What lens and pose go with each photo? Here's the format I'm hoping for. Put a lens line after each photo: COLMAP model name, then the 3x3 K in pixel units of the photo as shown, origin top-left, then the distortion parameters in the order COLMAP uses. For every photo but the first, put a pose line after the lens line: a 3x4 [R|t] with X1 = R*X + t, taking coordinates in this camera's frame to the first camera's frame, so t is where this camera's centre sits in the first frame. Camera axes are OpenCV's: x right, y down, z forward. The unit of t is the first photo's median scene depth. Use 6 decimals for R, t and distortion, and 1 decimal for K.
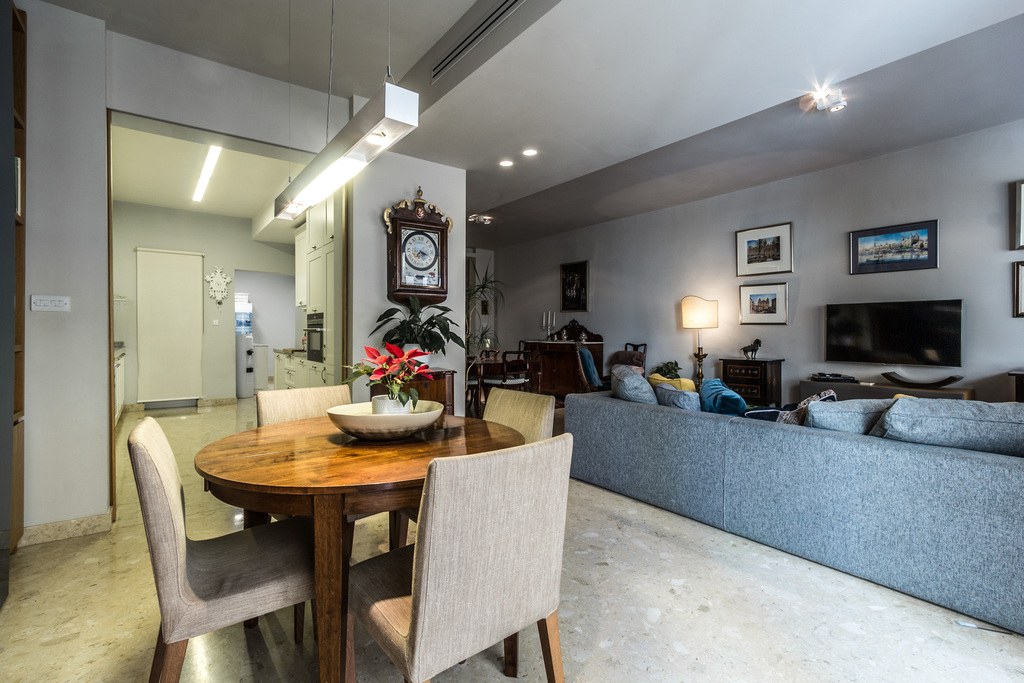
lens RADIAL K [[474.2, 0, 514.3], [0, 474.2, 333.4], [0, 0, 1]] dist [-0.002761, -0.000148]
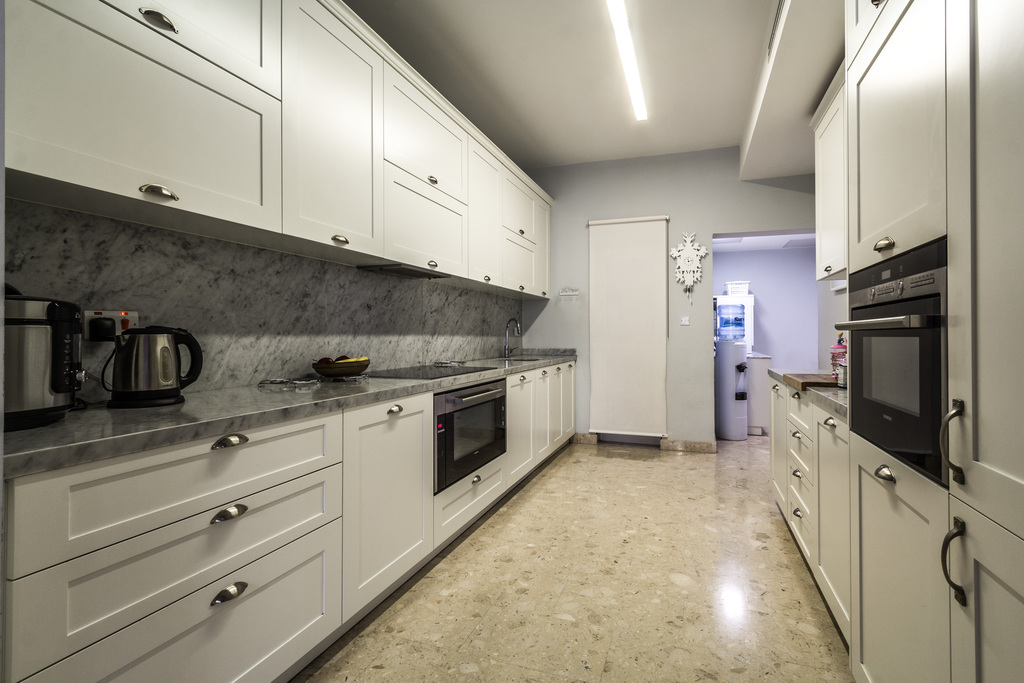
lens RADIAL K [[474.2, 0, 533.4], [0, 474.2, 329.2], [0, 0, 1]] dist [-0.002761, -0.000148]
pose [[0.556243, -0.013474, -0.830910, -0.214286], [-0.000648, 0.999861, -0.016647, -0.000641], [0.831019, 0.009798, 0.556157, 0.478054]]
